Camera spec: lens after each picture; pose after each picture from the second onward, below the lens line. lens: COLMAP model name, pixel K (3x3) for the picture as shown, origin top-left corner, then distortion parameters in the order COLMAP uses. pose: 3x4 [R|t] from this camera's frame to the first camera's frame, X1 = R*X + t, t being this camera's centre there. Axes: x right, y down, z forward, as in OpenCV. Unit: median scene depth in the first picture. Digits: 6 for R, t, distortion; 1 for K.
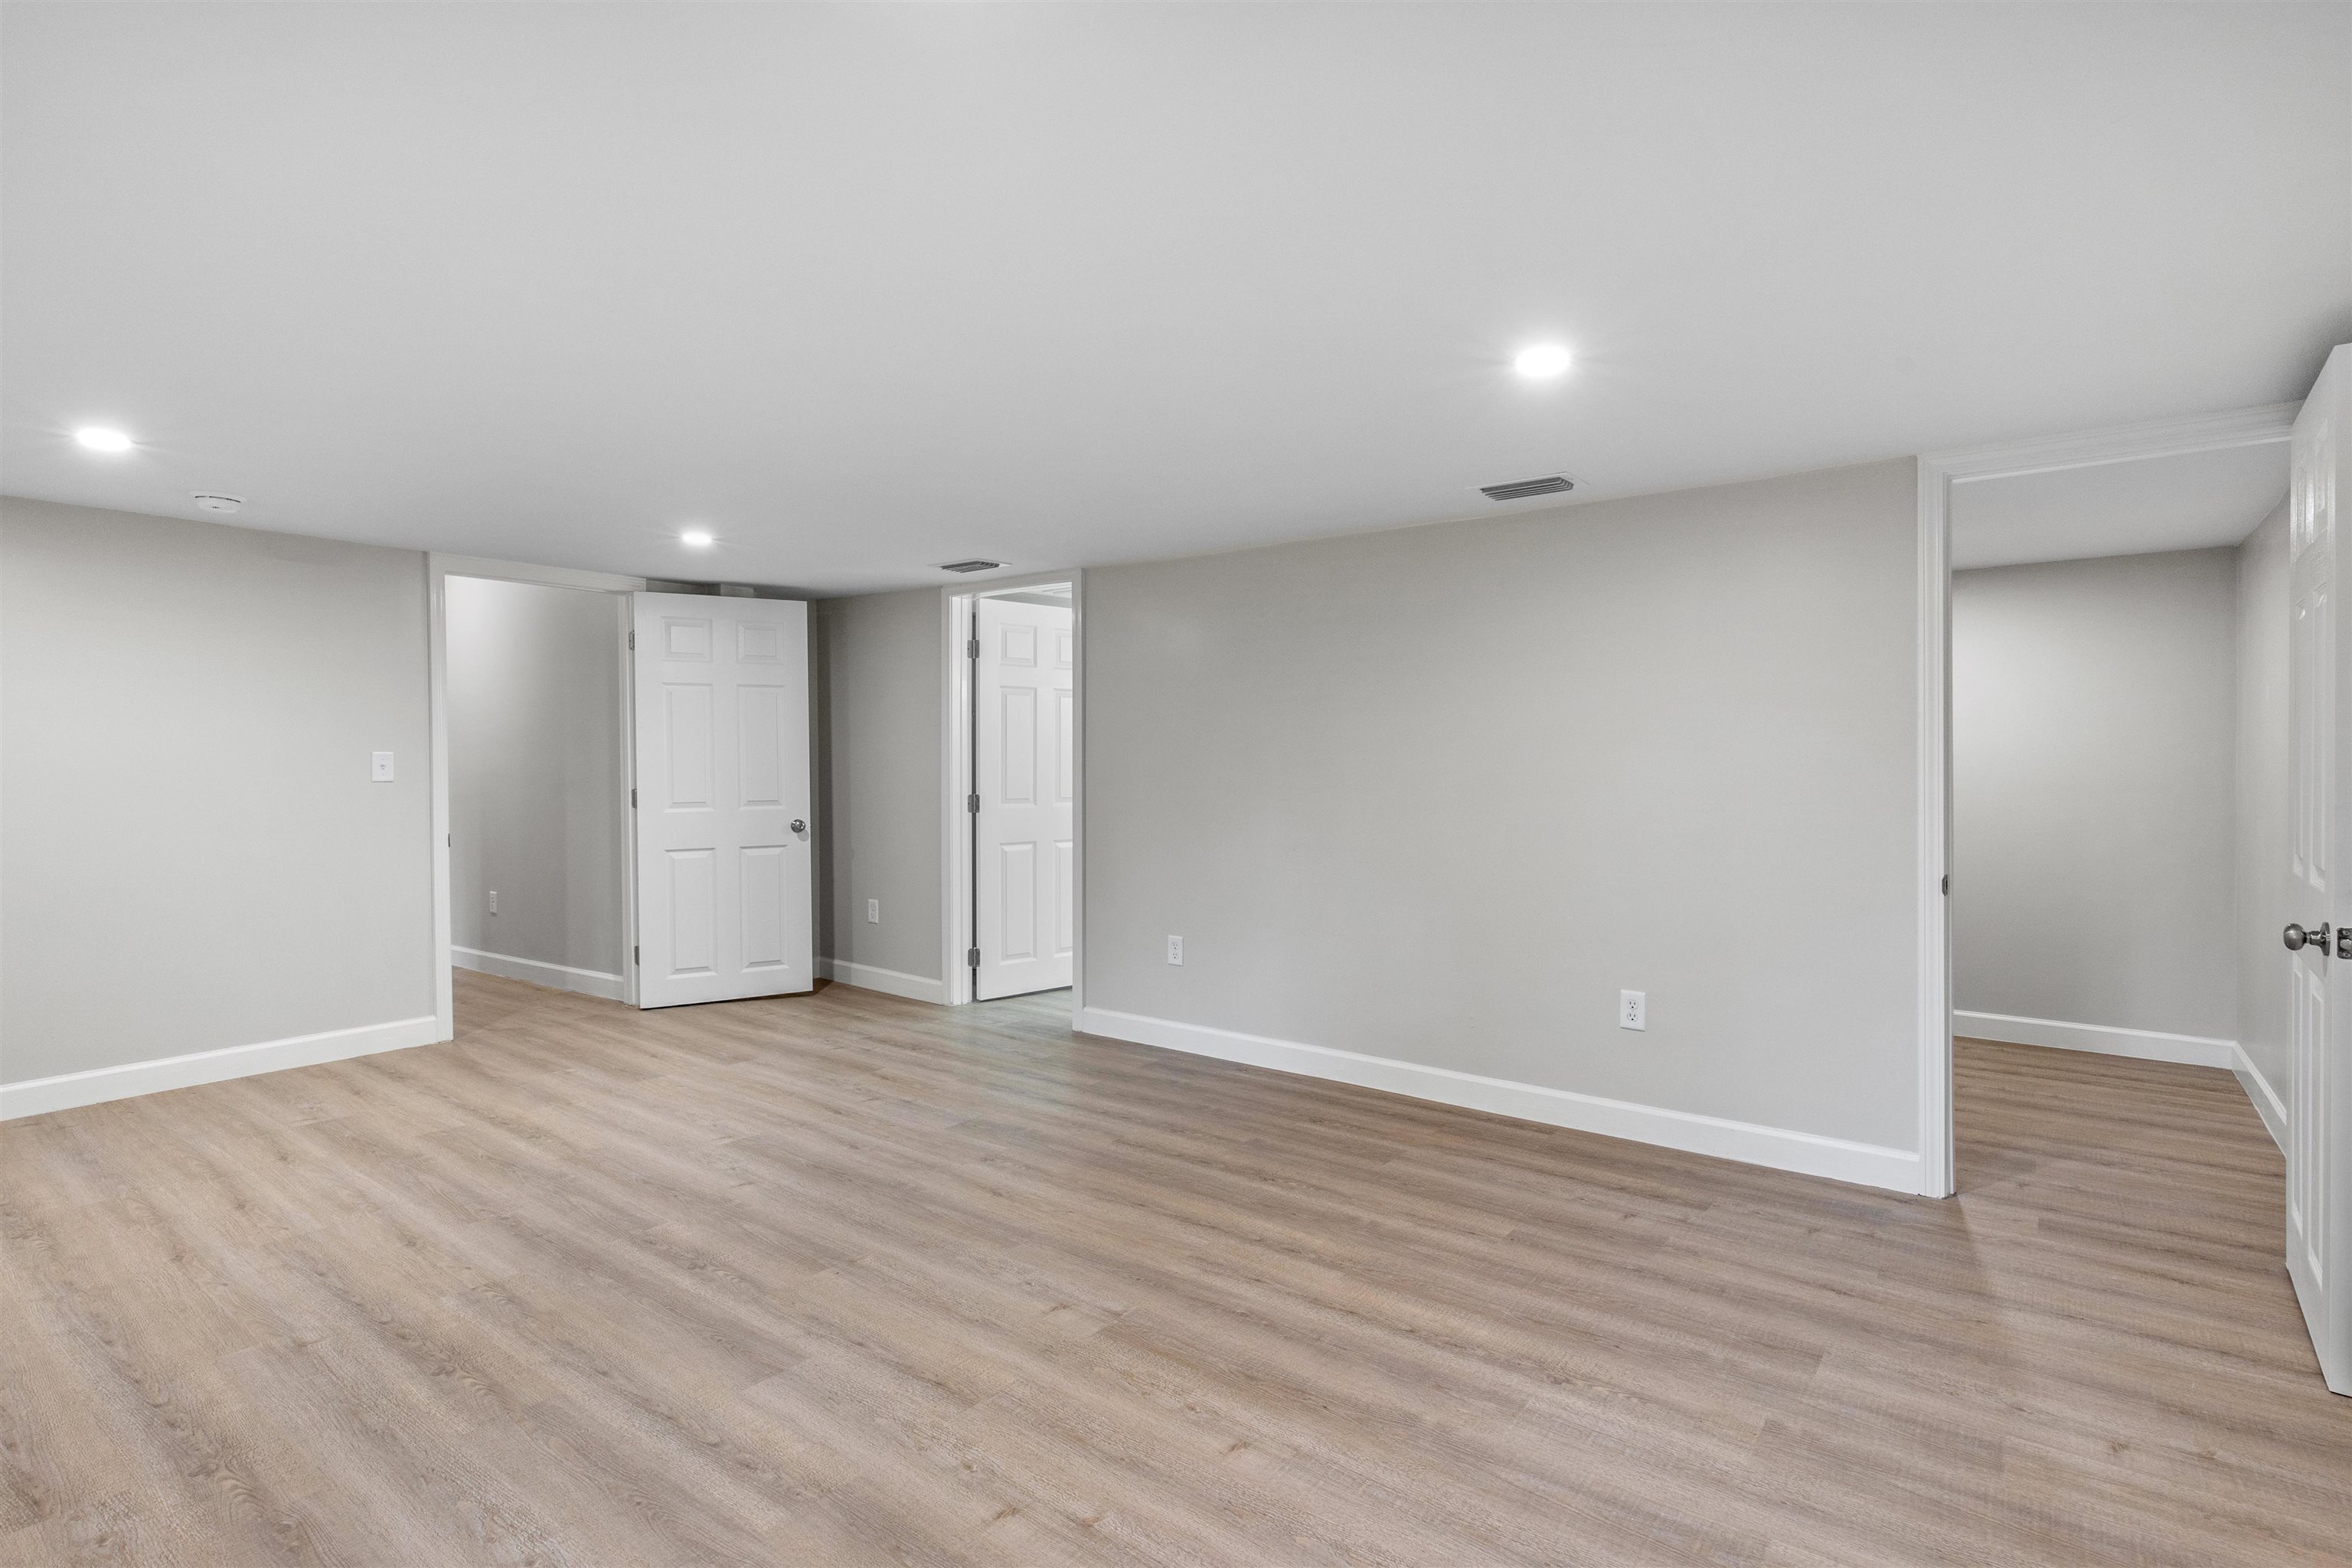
lens RADIAL K [[1081.7, 0, 1180.6], [0, 1081.7, 771.1], [0, 0, 1]] dist [0.001651, -0.000601]
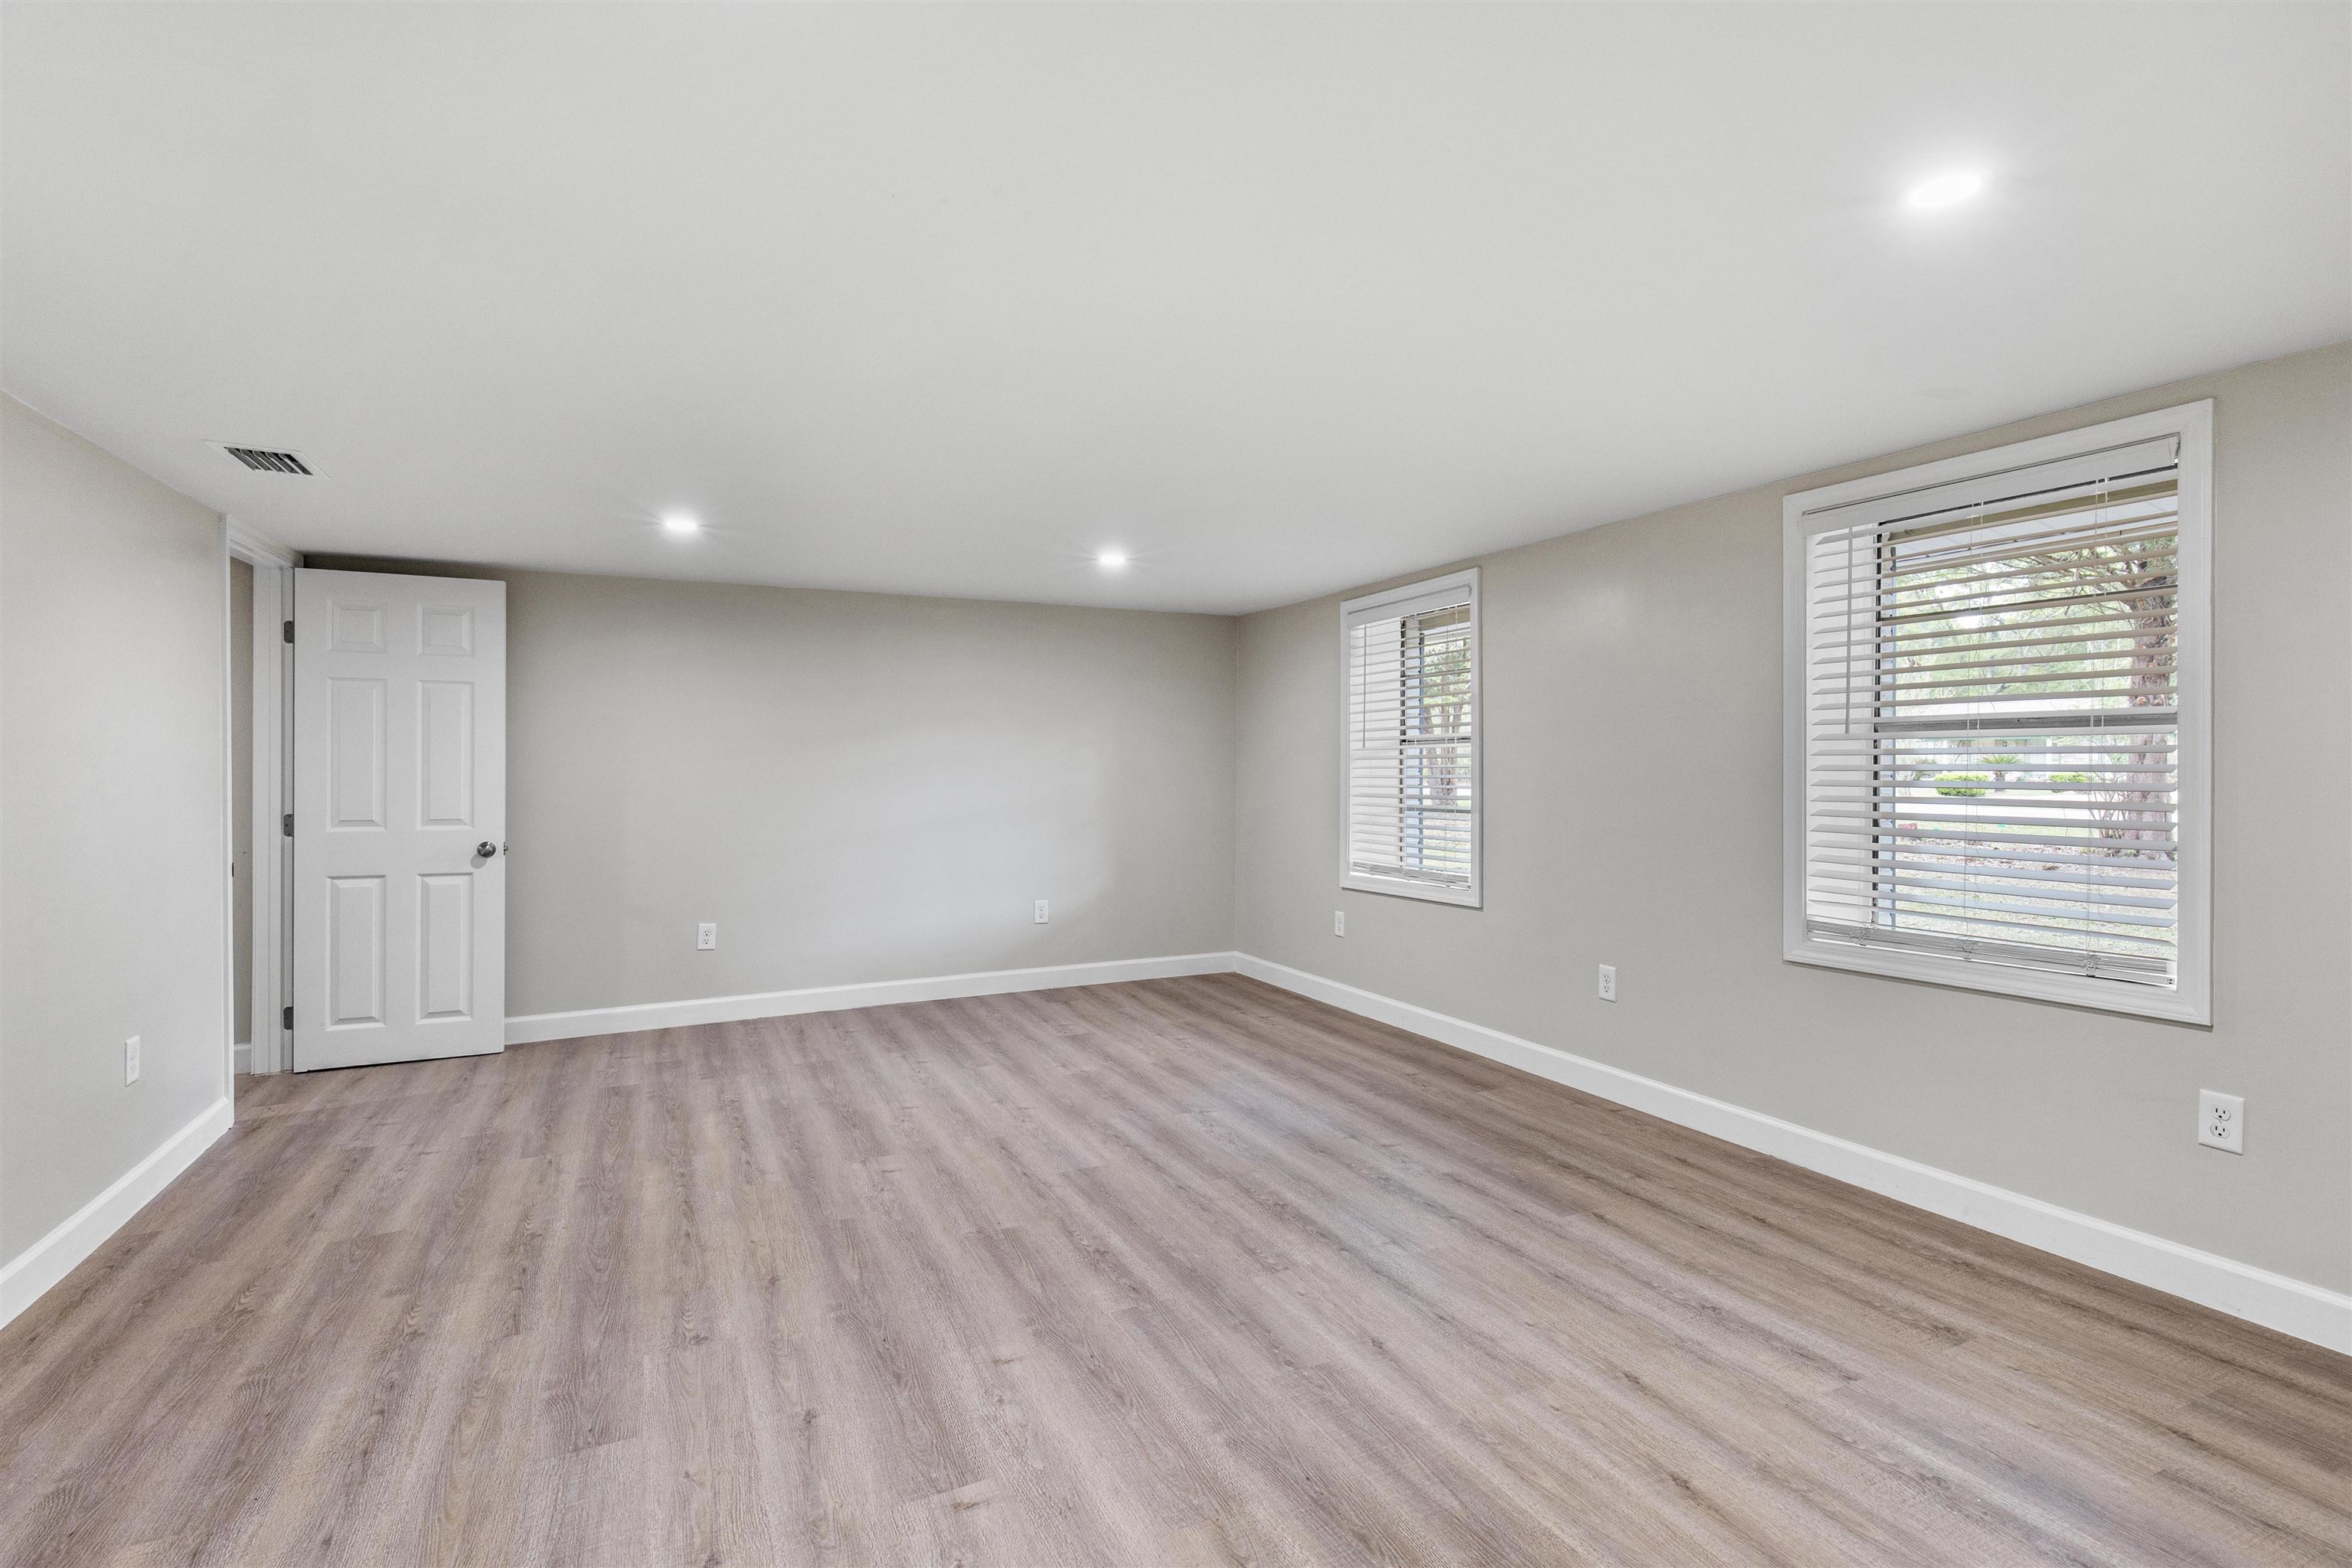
lens RADIAL K [[1081.7, 0, 1180.6], [0, 1081.7, 771.1], [0, 0, 1]] dist [0.001651, -0.000601]
pose [[-0.877293, -0.001030, 0.479954, -0.967713], [0.008127, 0.999822, 0.017000, -0.026613], [-0.479886, 0.018814, -0.877129, 1.782244]]
